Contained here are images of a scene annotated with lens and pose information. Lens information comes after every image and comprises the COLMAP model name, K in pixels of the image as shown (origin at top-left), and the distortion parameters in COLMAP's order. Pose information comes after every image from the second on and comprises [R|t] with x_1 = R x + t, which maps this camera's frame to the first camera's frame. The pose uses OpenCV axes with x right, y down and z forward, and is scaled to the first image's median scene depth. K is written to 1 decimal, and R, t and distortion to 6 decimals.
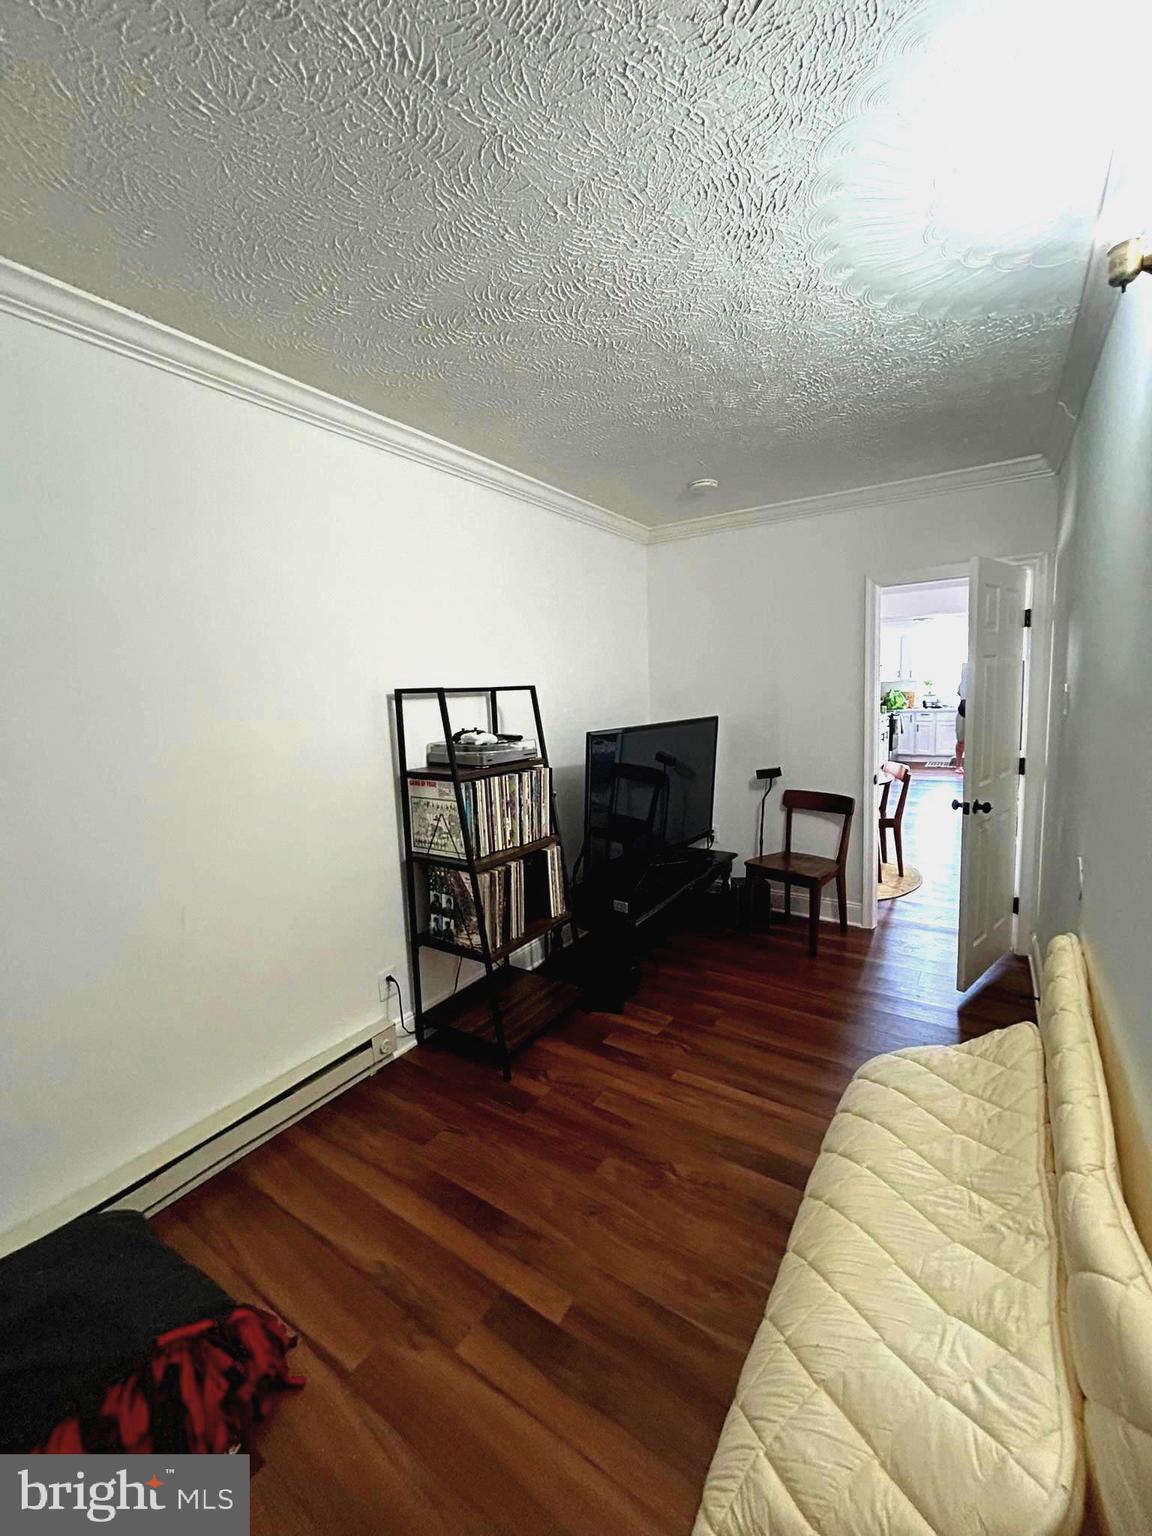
lens RADIAL K [[619.8, 0, 576.6], [0, 619.8, 765.0], [0, 0, 1]] dist [0.000108, -0.000007]
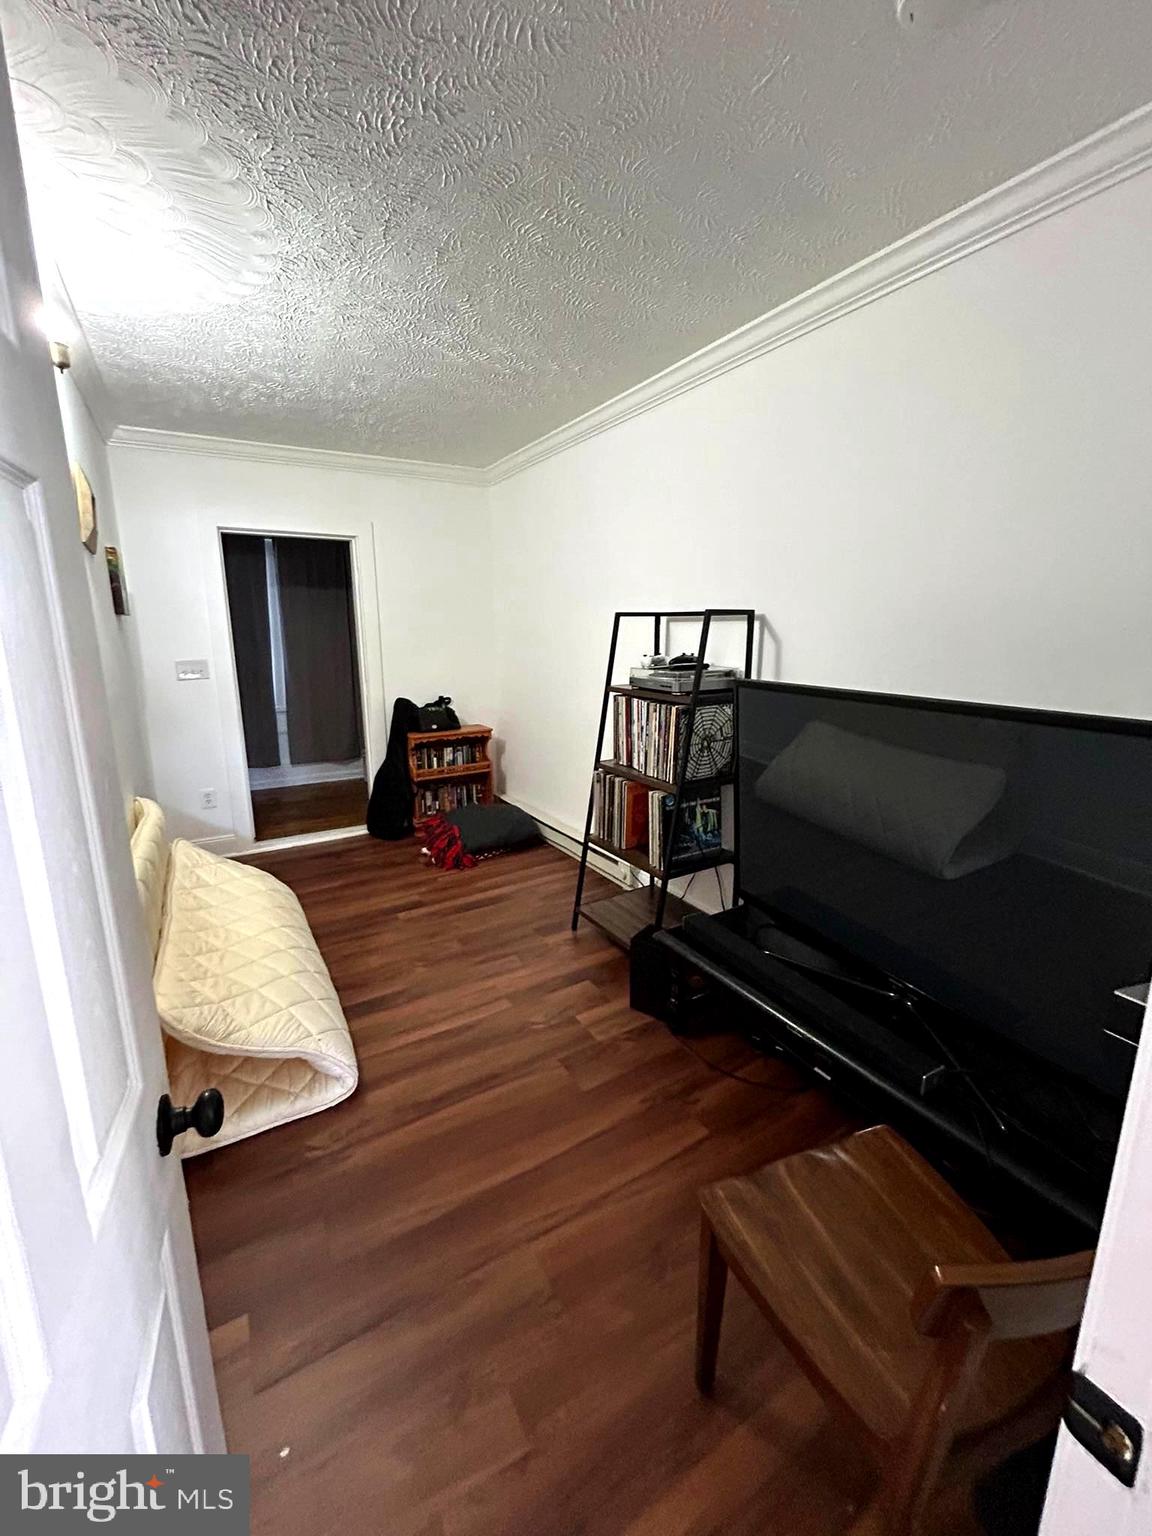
lens RADIAL K [[619.8, 0, 576.6], [0, 619.8, 765.0], [0, 0, 1]] dist [0.000108, -0.000007]
pose [[-0.423555, 0.236593, -0.874429, 0.871520], [-0.091704, 0.949133, 0.301225, -0.184454], [0.901217, 0.207774, -0.380313, 1.345827]]
